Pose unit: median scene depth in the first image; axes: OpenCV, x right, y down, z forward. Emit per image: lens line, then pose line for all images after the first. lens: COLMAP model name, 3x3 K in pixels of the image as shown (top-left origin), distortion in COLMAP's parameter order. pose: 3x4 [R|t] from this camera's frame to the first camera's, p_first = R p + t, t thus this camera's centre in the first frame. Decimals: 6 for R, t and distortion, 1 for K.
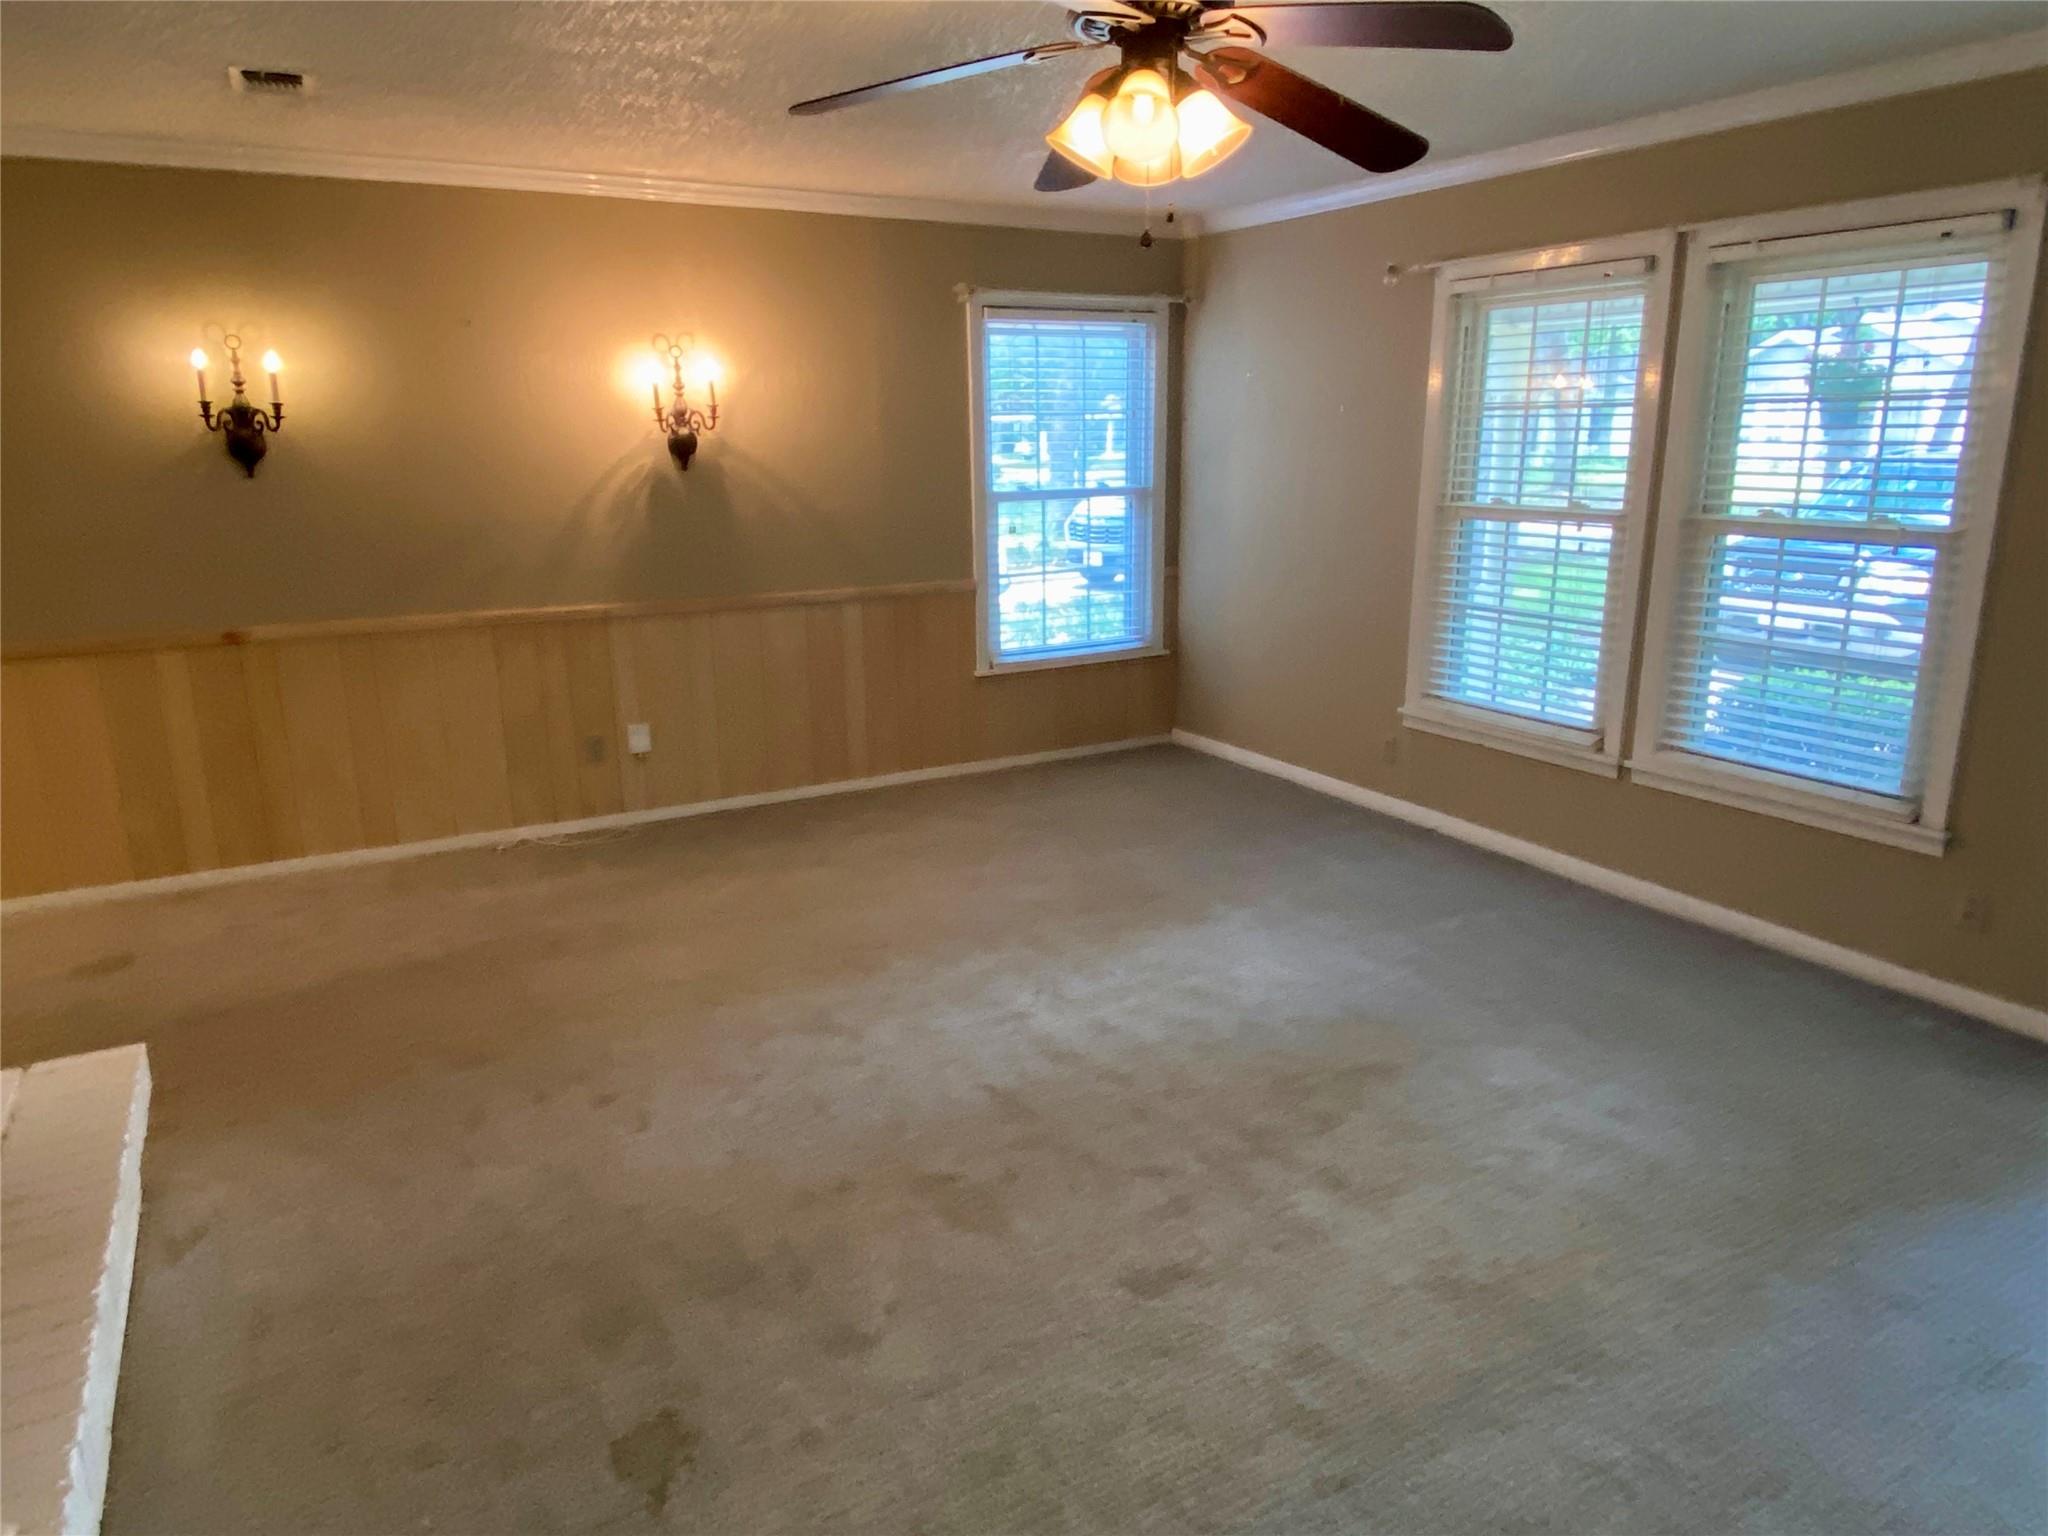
lens RADIAL K [[1296.9, 0, 1024.0], [0, 1296.9, 768.0], [0, 0, 1]] dist [0.000312, -0.001756]
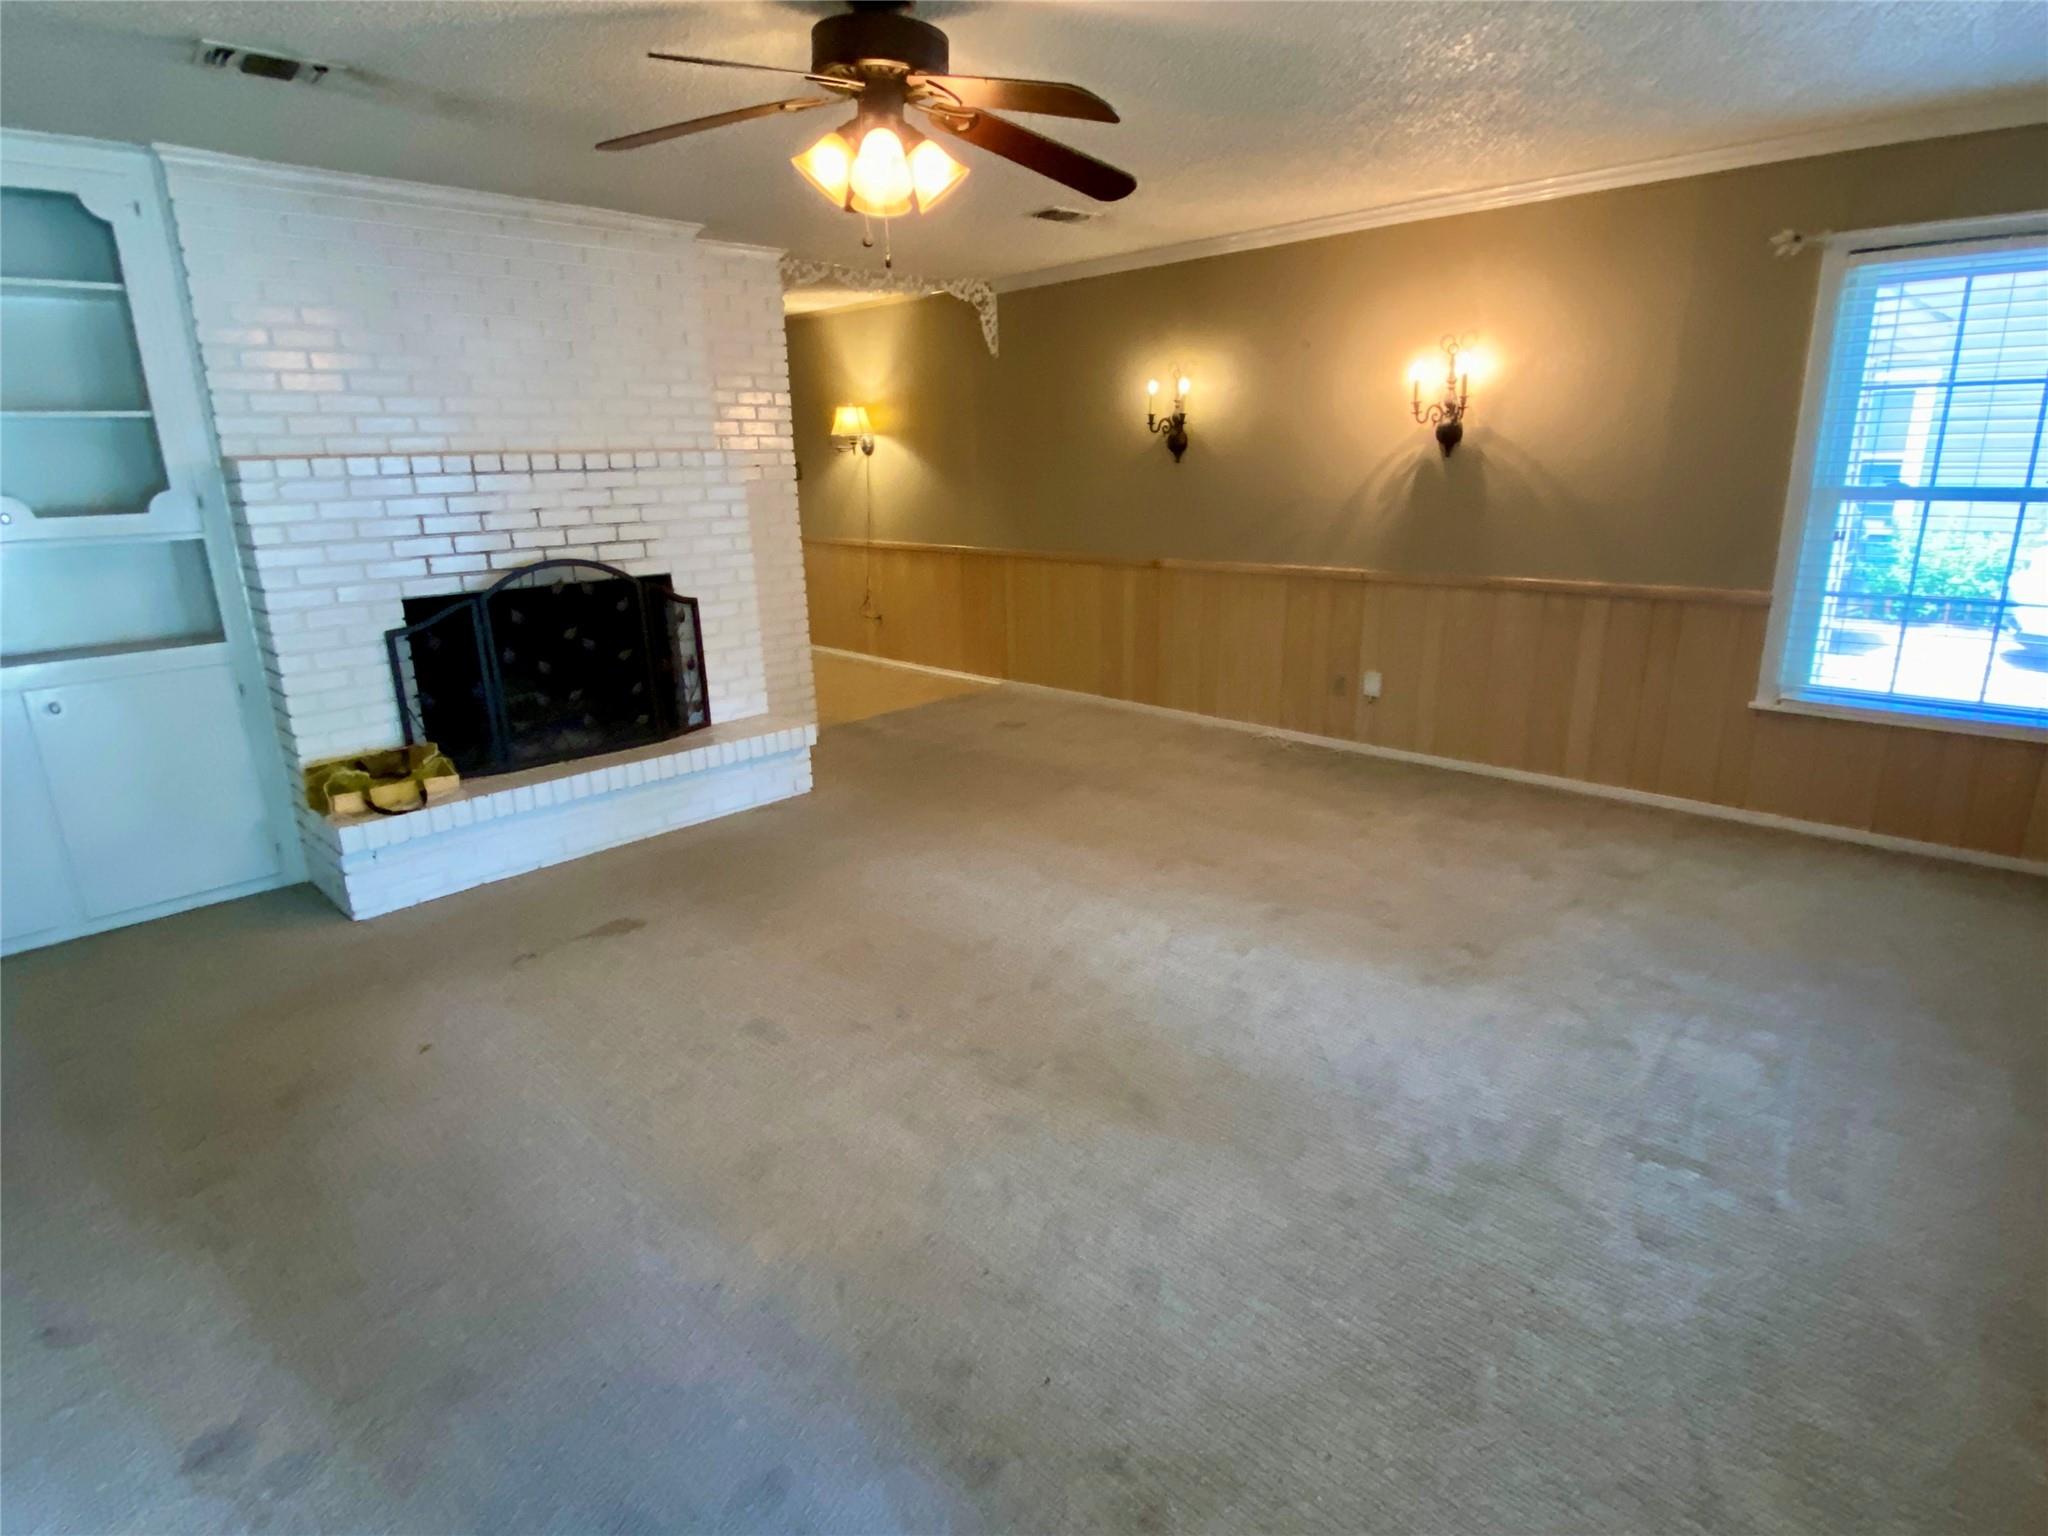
lens RADIAL K [[1065.7, 0, 1024.0], [0, 1065.7, 768.0], [0, 0, 1]] dist [0.060217, -0.043945]
pose [[0.282286, 0.271546, -0.920096, 0.614831], [-0.215200, 0.952584, 0.215111, -0.104631], [0.934882, 0.137282, 0.327338, 0.426913]]
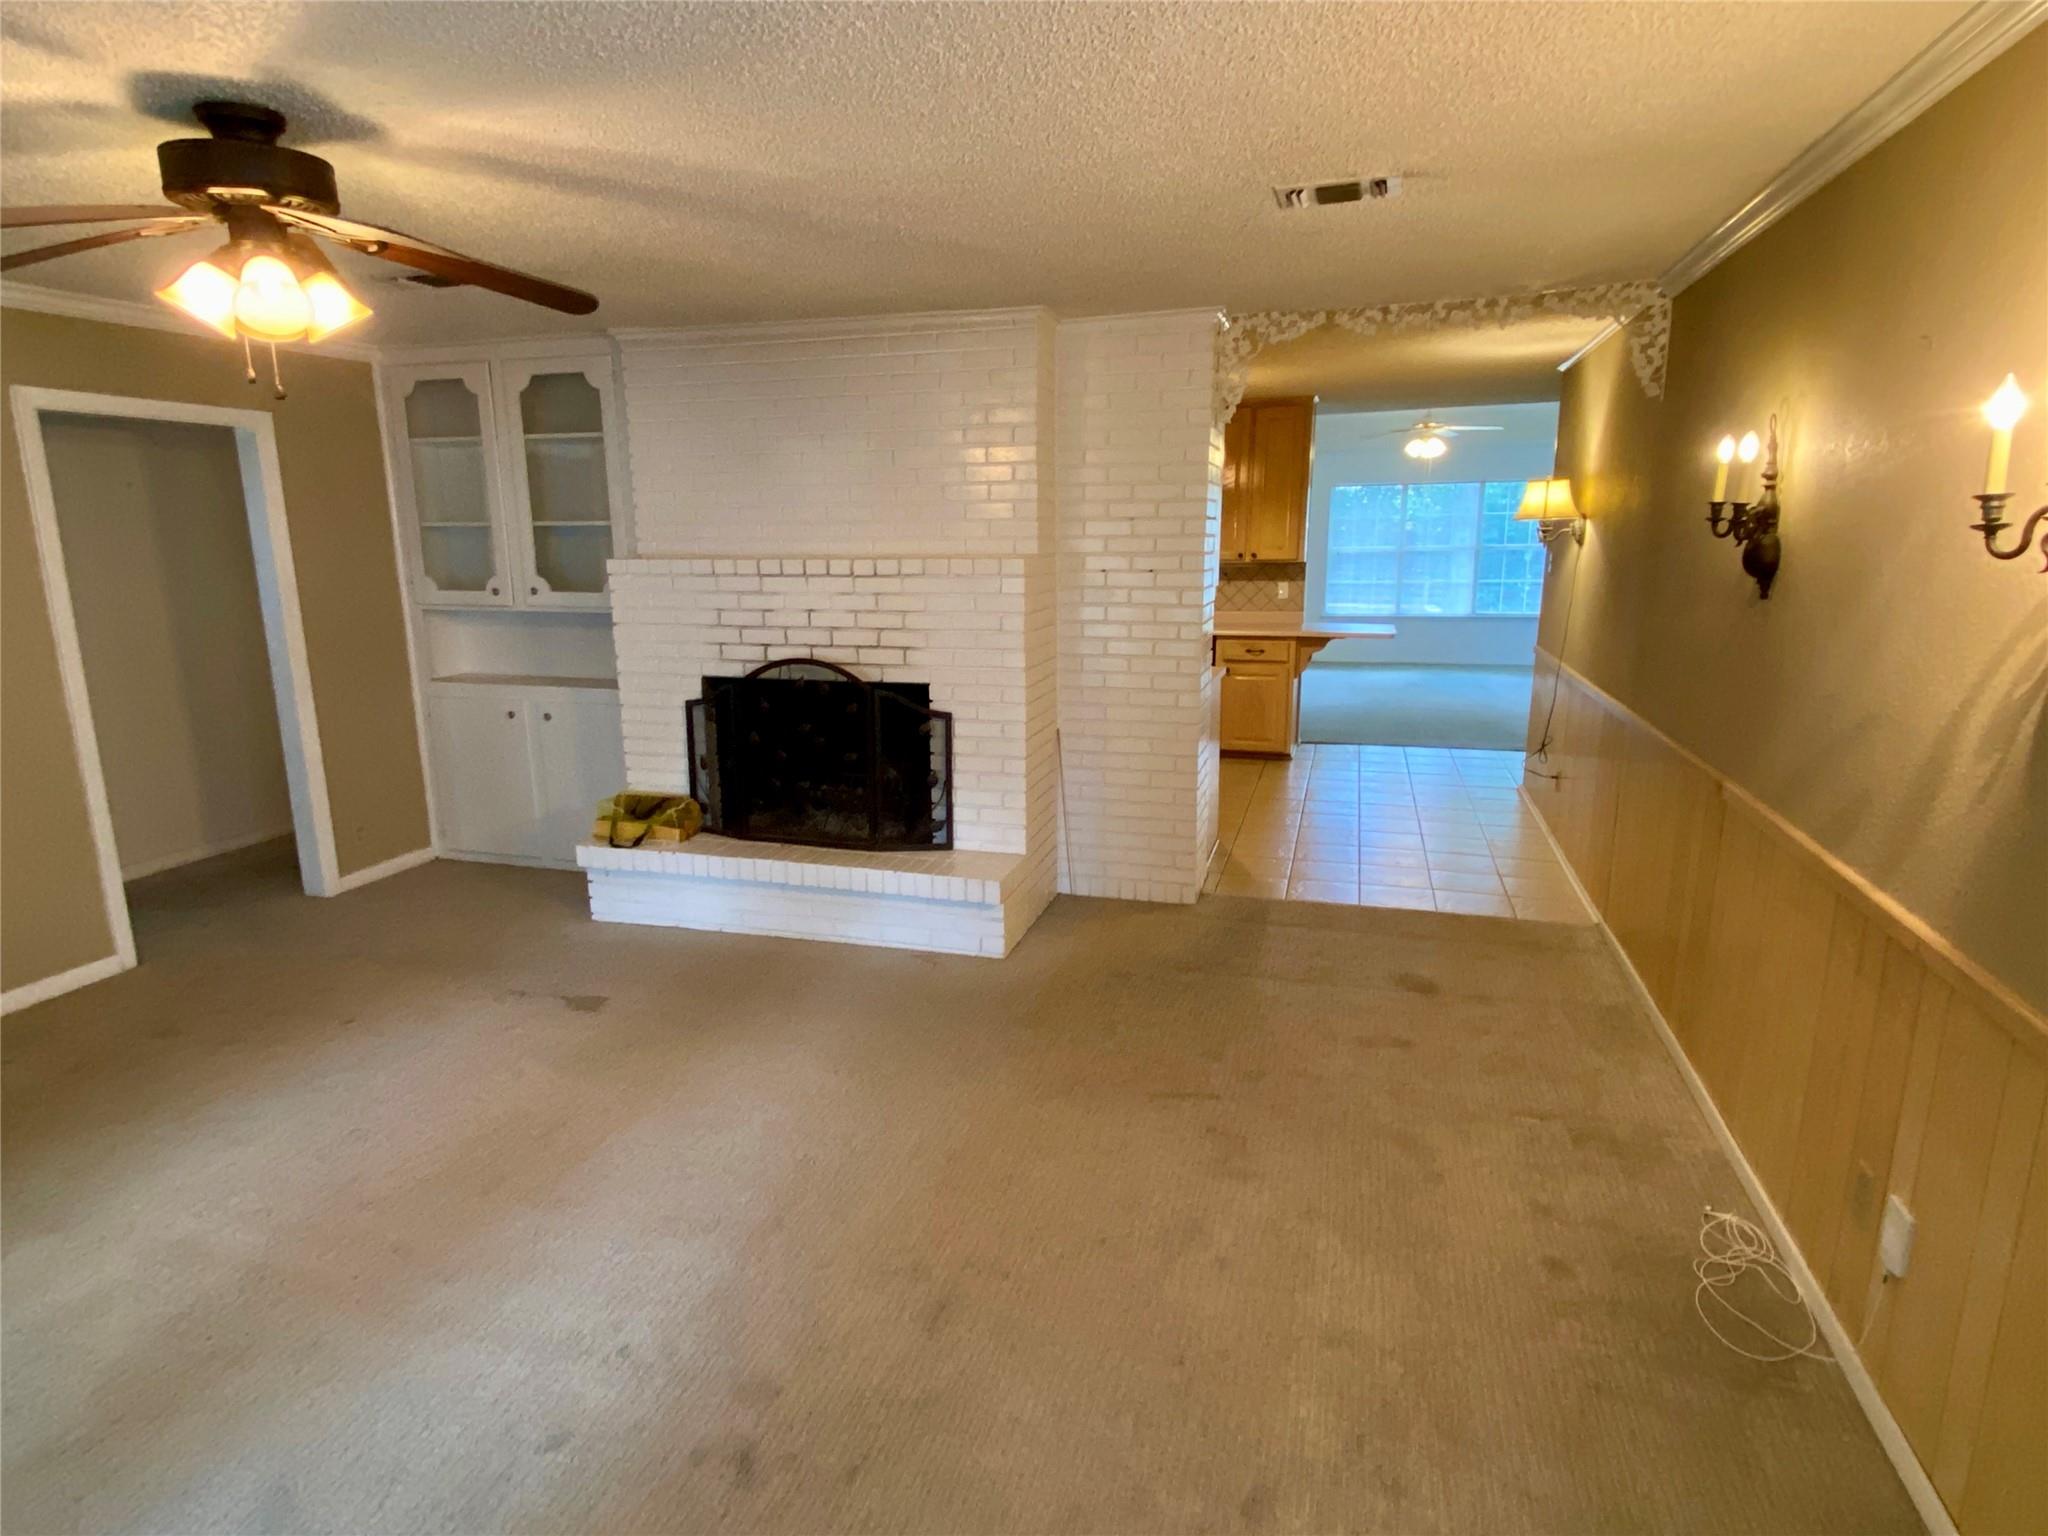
lens RADIAL K [[1113.2, 0, 1024.0], [0, 1113.2, 768.0], [0, 0, 1]] dist [0.073045, -0.000058]
pose [[-0.720095, 0.161235, -0.674883, 0.182989], [-0.155608, 0.910330, 0.383518, -0.304764], [0.676202, 0.381186, -0.630434, 1.097332]]
